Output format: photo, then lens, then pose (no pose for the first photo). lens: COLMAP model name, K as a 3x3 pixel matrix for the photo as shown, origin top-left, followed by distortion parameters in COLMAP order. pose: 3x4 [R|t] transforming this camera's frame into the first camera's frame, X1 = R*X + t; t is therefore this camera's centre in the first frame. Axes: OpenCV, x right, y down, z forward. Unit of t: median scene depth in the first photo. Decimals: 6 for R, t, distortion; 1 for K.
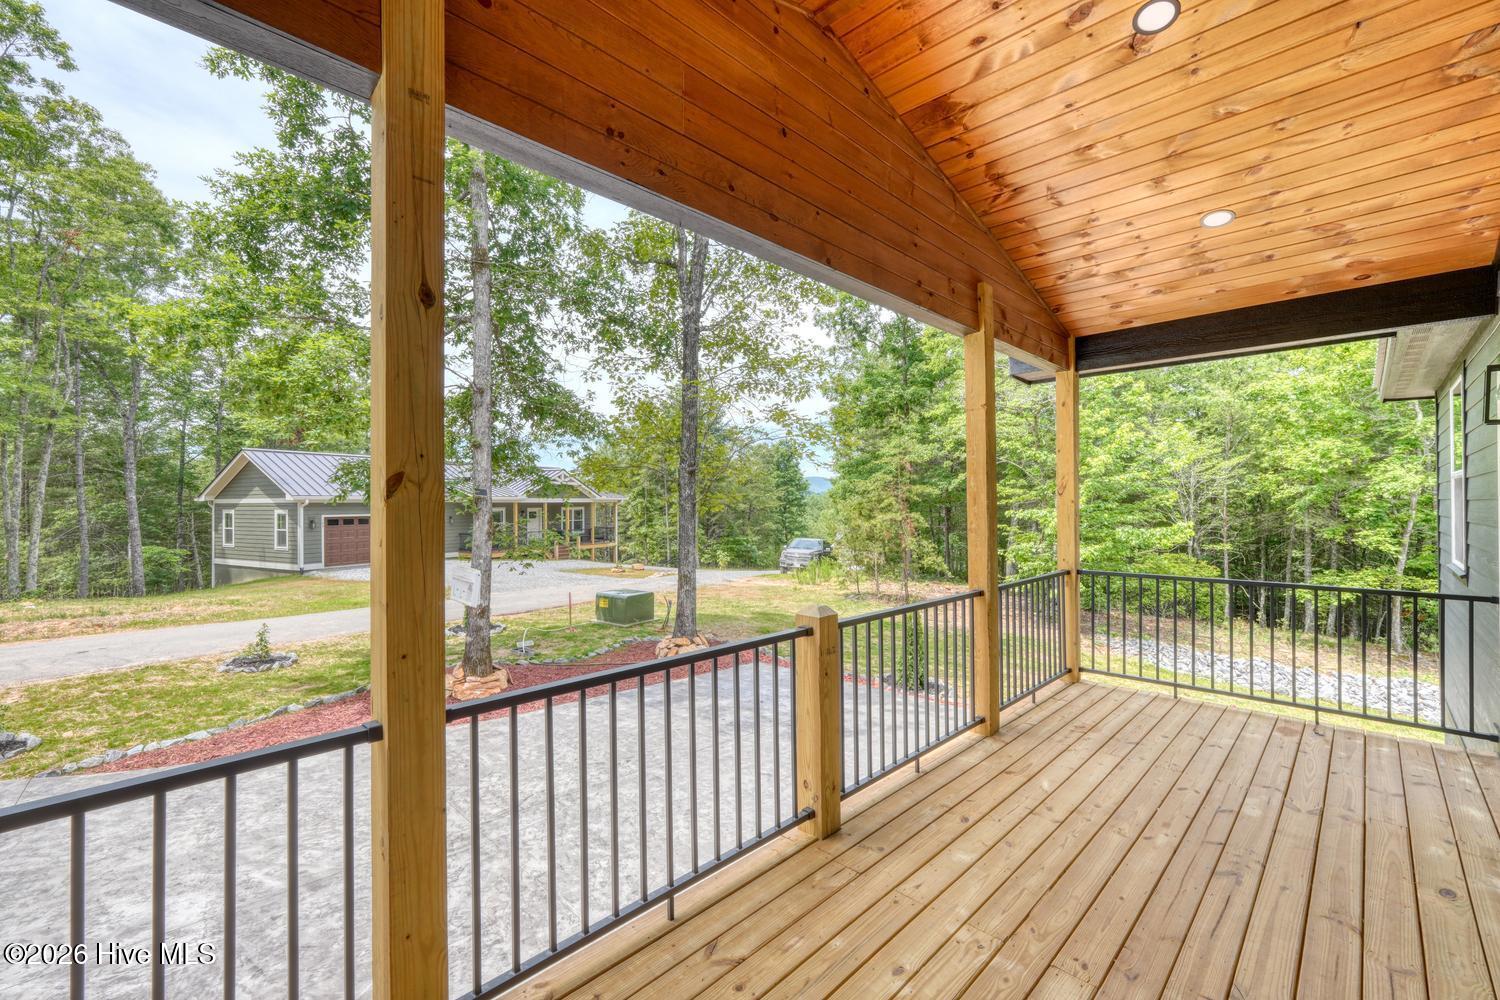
lens RADIAL K [[632.9, 0, 750.1], [0, 632.9, 497.2], [0, 0, 1]] dist [-0.002727, 0.001317]
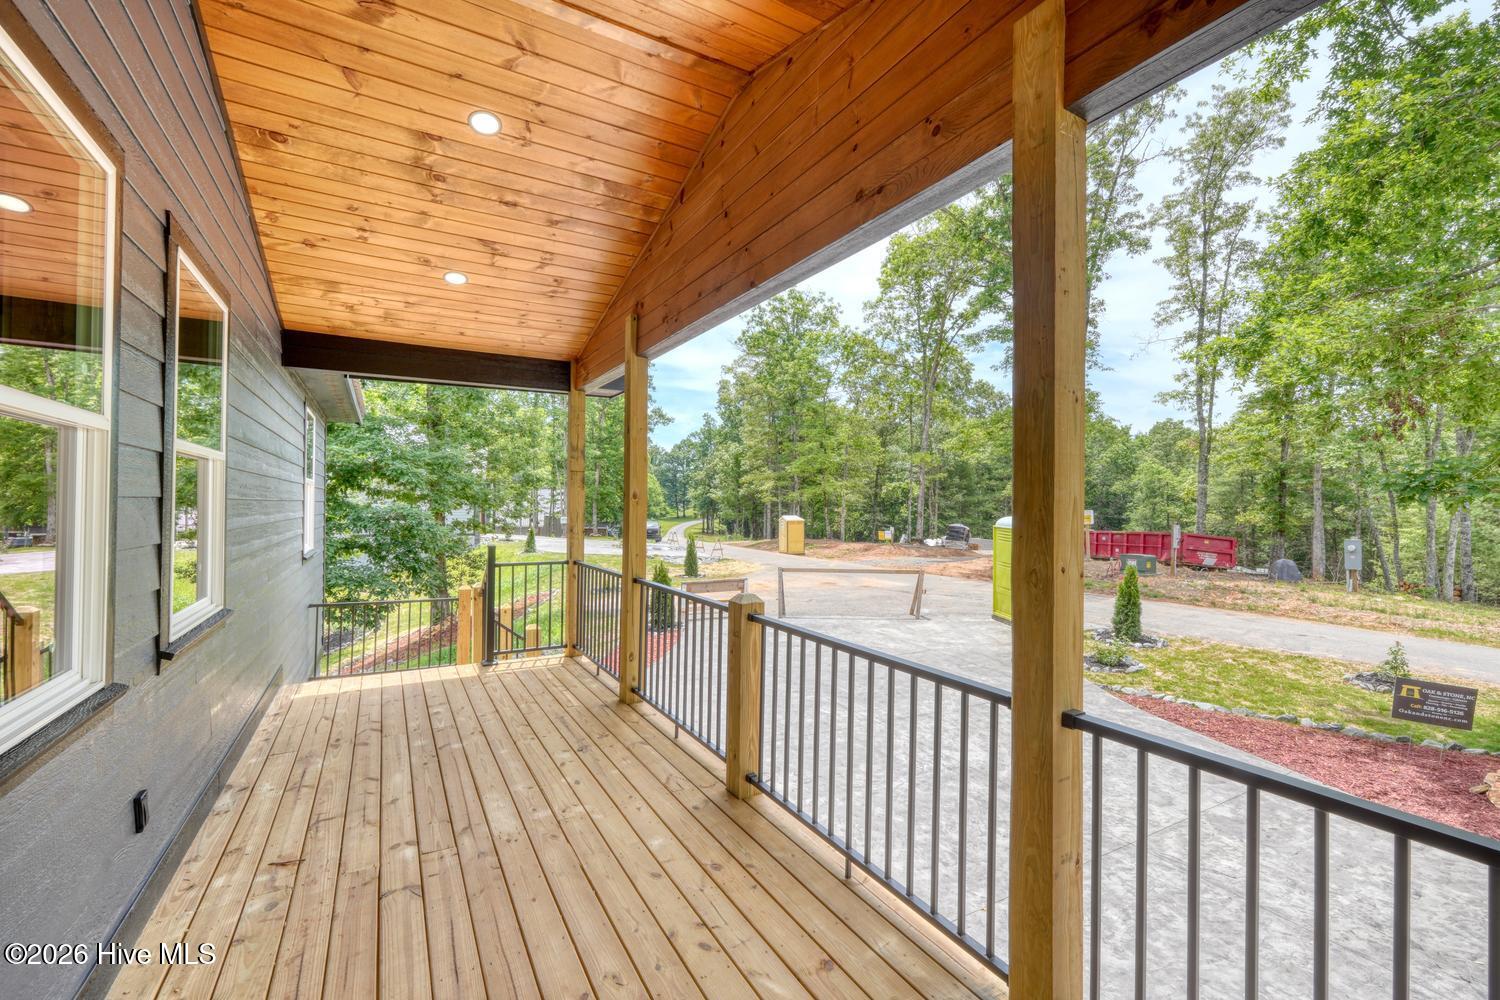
lens RADIAL K [[632.9, 0, 750.1], [0, 632.9, 497.2], [0, 0, 1]] dist [-0.002727, 0.001317]
pose [[-0.269079, -0.008575, -0.963080, 1.097508], [0.005069, 0.999934, -0.010319, 0.006313], [0.963105, -0.007659, -0.269018, 1.200161]]
